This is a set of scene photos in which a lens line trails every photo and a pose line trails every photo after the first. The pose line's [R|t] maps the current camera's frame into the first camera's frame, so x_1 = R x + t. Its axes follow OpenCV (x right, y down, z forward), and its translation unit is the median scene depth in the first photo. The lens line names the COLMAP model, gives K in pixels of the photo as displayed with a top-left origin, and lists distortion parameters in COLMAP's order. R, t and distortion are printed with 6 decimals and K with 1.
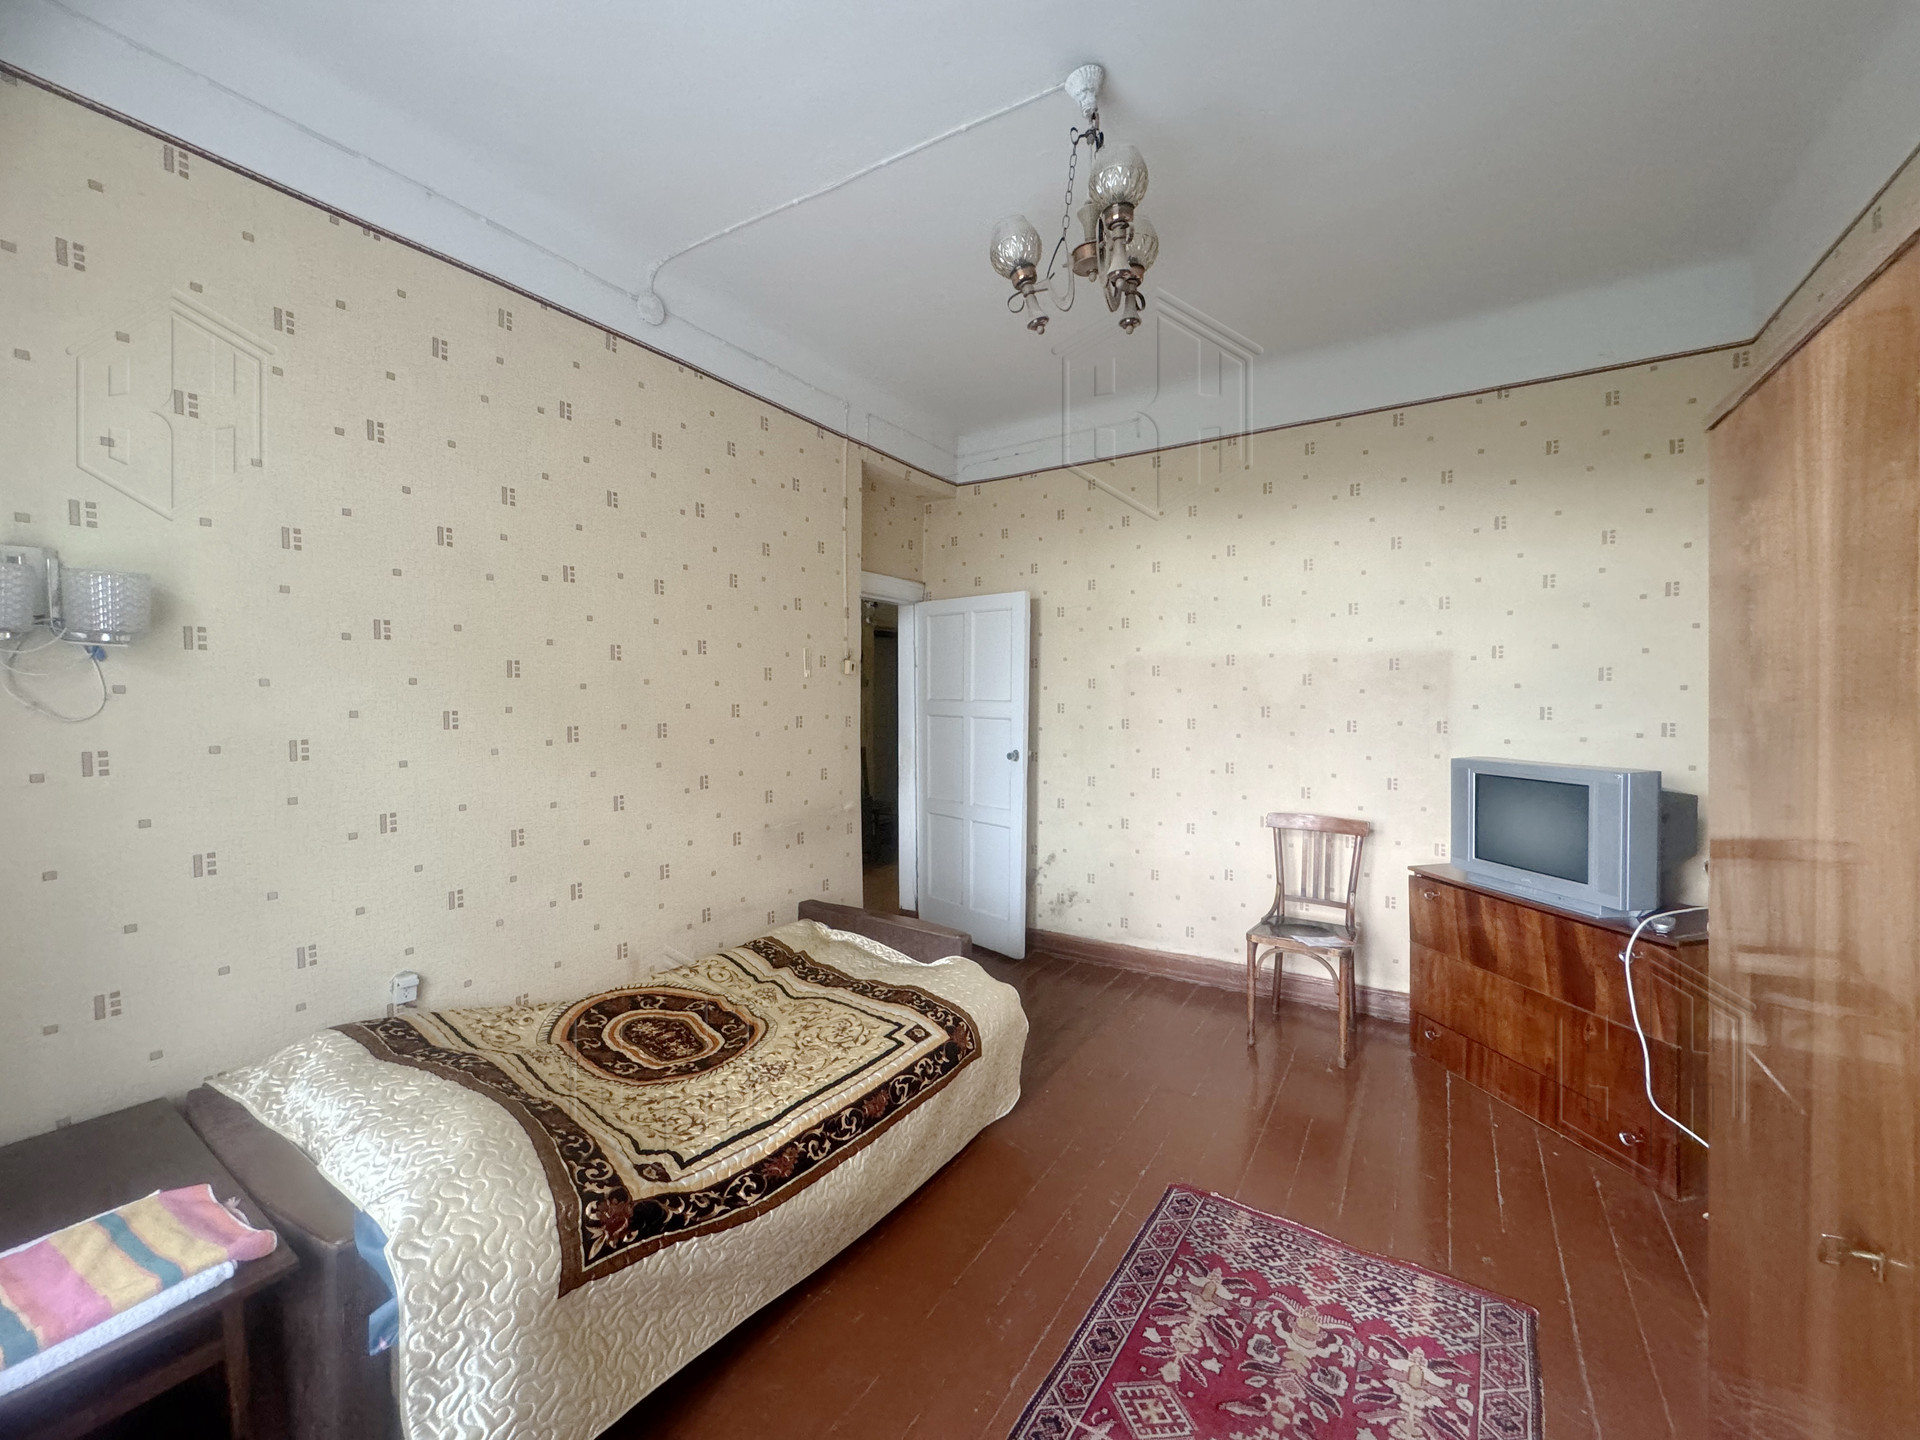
lens RADIAL K [[764.3, 0, 963.9], [0, 764.3, 715.9], [0, 0, 1]] dist [-0.001528, 0.000138]
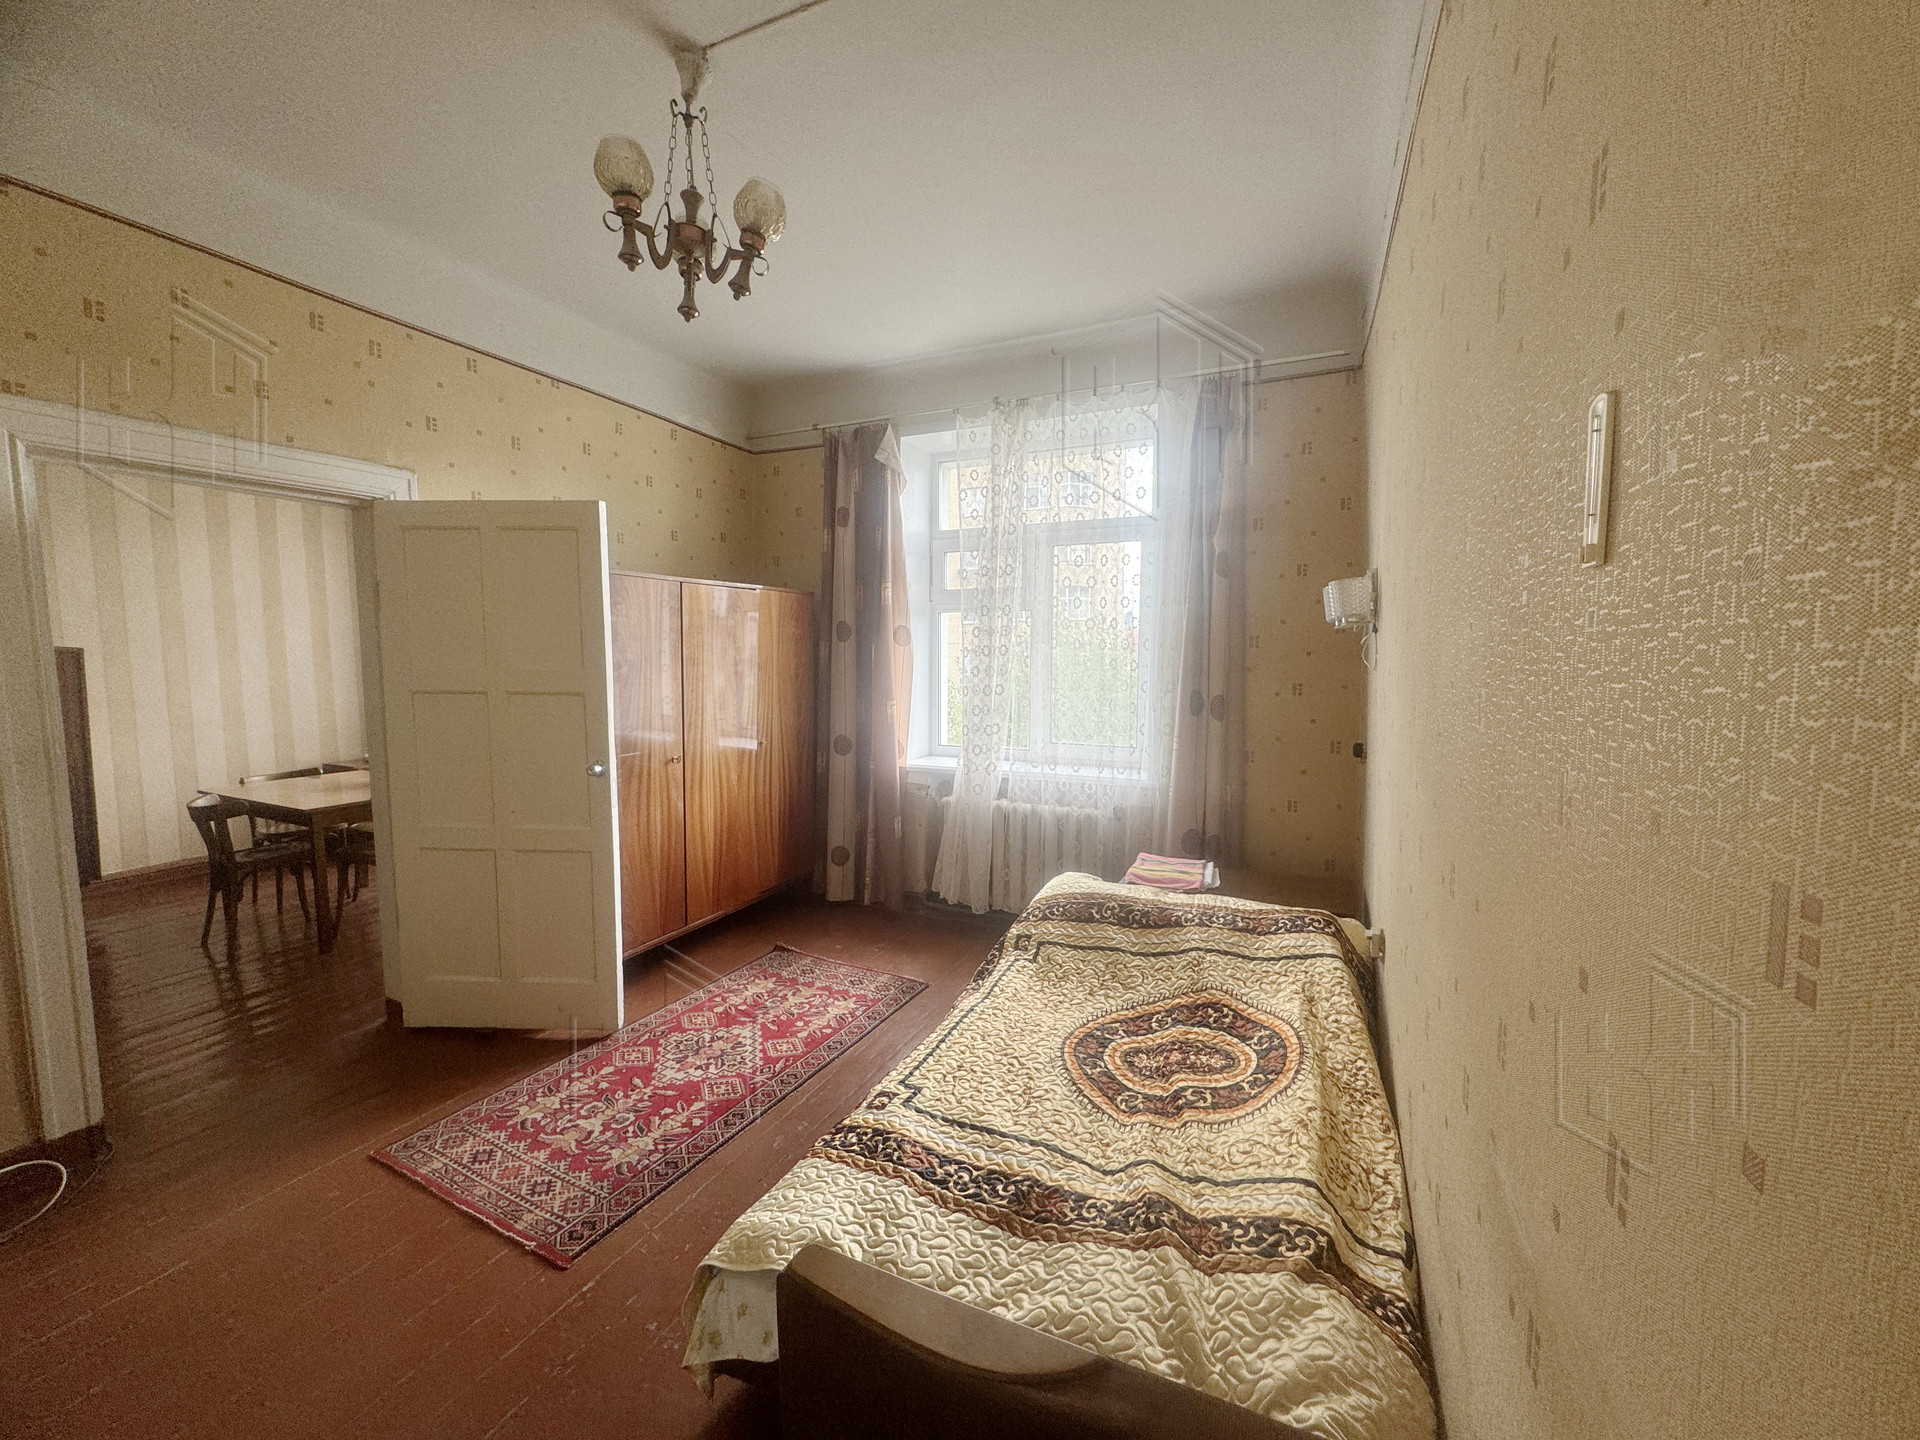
lens RADIAL K [[764.3, 0, 959.1], [0, 764.3, 723.2], [0, 0, 1]] dist [-0.001528, 0.000138]
pose [[-0.992734, 0.010980, -0.119830, -0.064122], [-0.003669, 0.992603, 0.121351, -0.074446], [0.120276, 0.120909, -0.985350, 2.234326]]
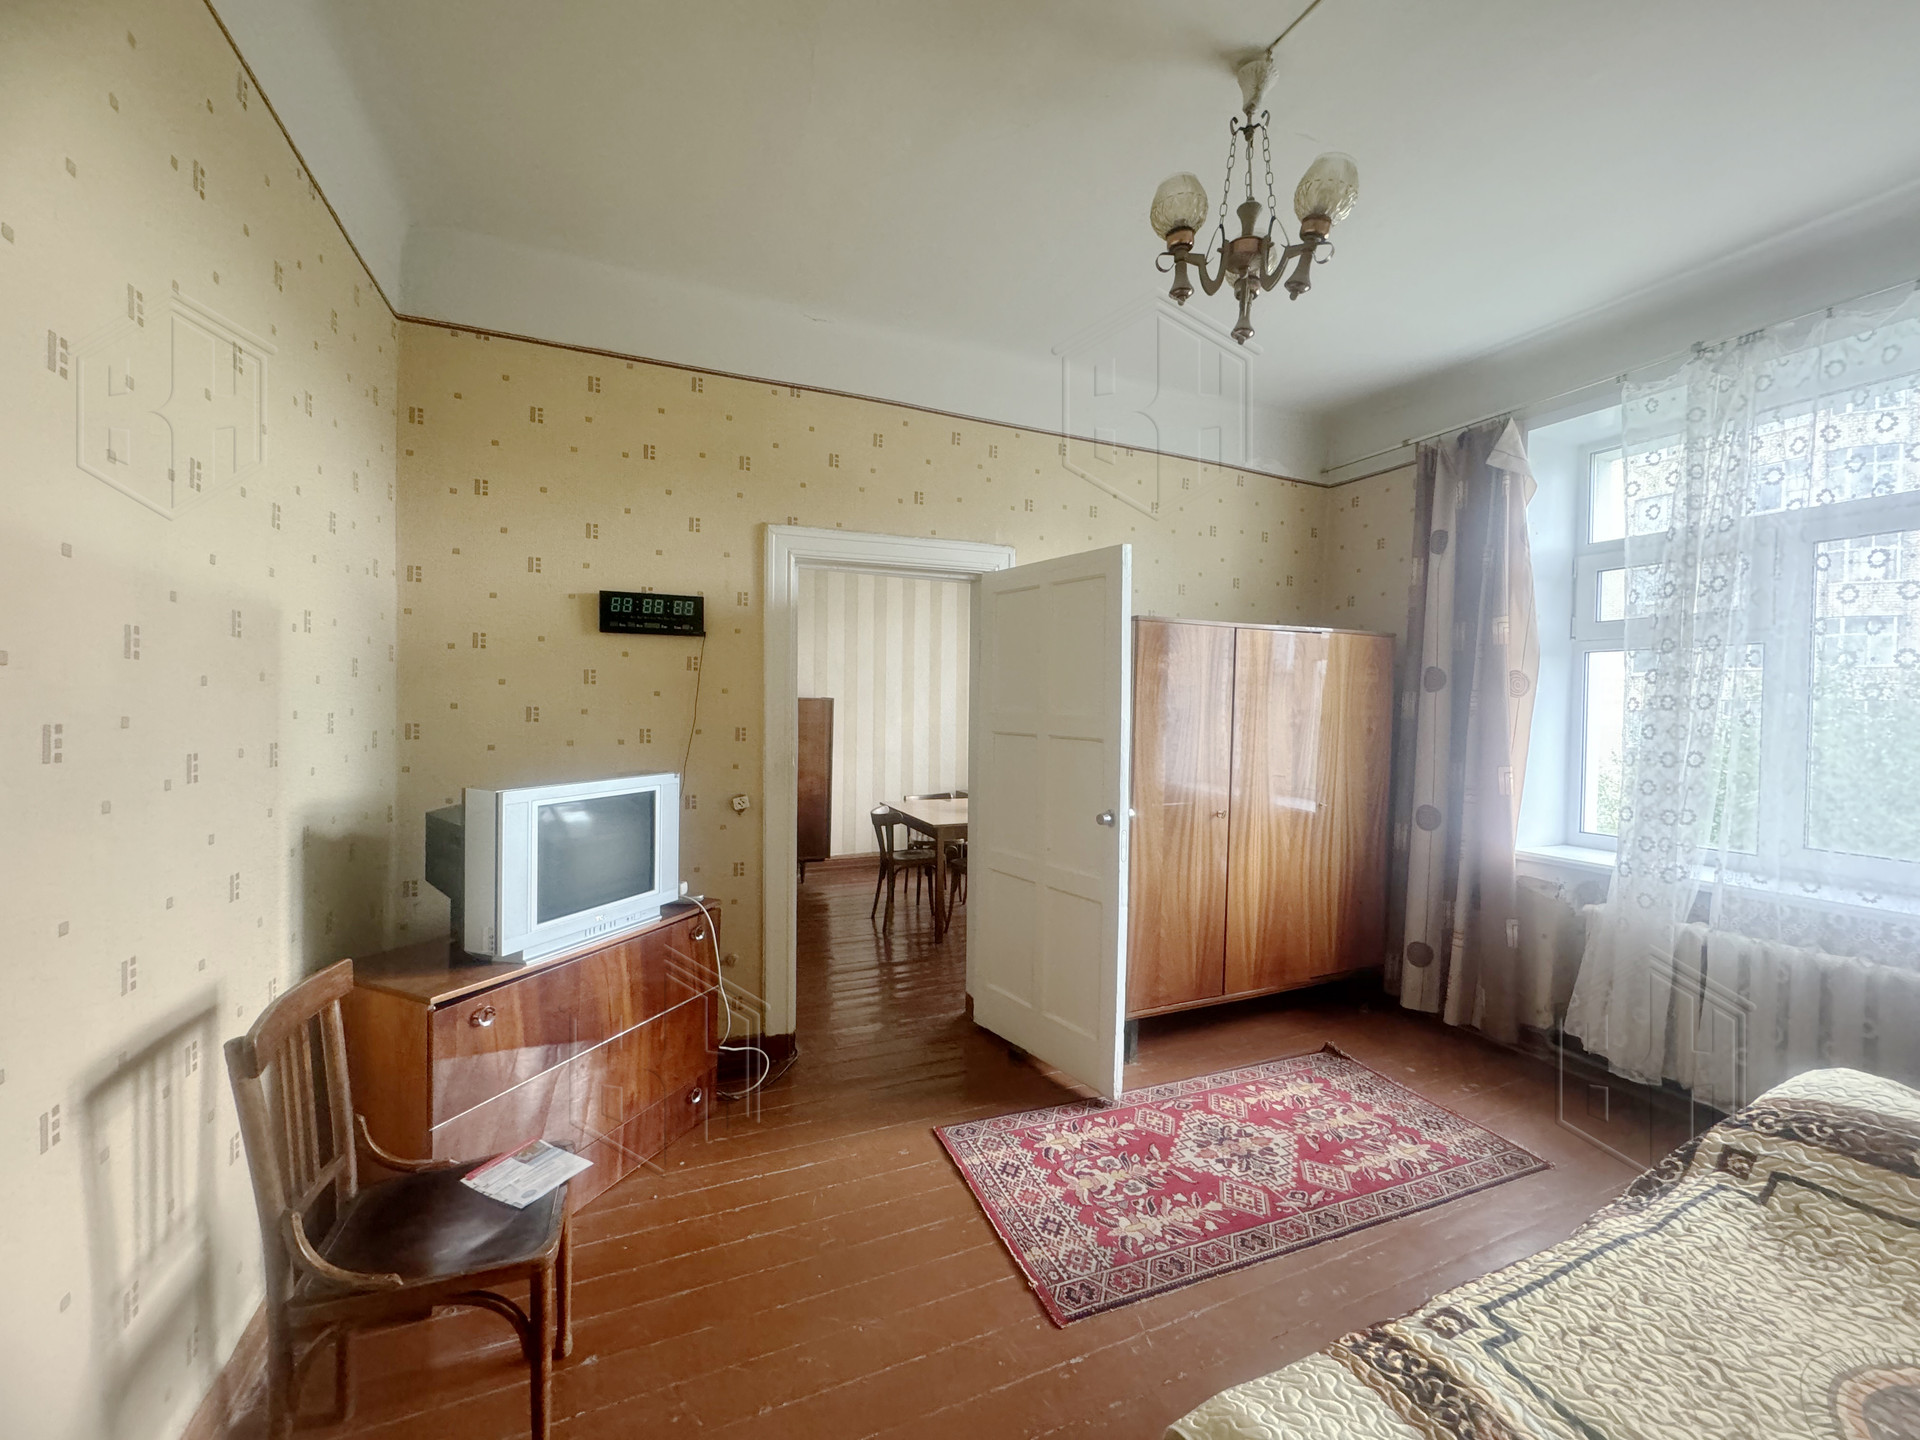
lens RADIAL K [[764.3, 0, 962.7], [0, 764.3, 720.5], [0, 0, 1]] dist [-0.001528, 0.000138]
pose [[-0.828003, -0.019123, 0.560398, -0.090925], [0.005285, 0.999108, 0.041903, -0.050648], [-0.560699, 0.037657, -0.827163, 2.110604]]
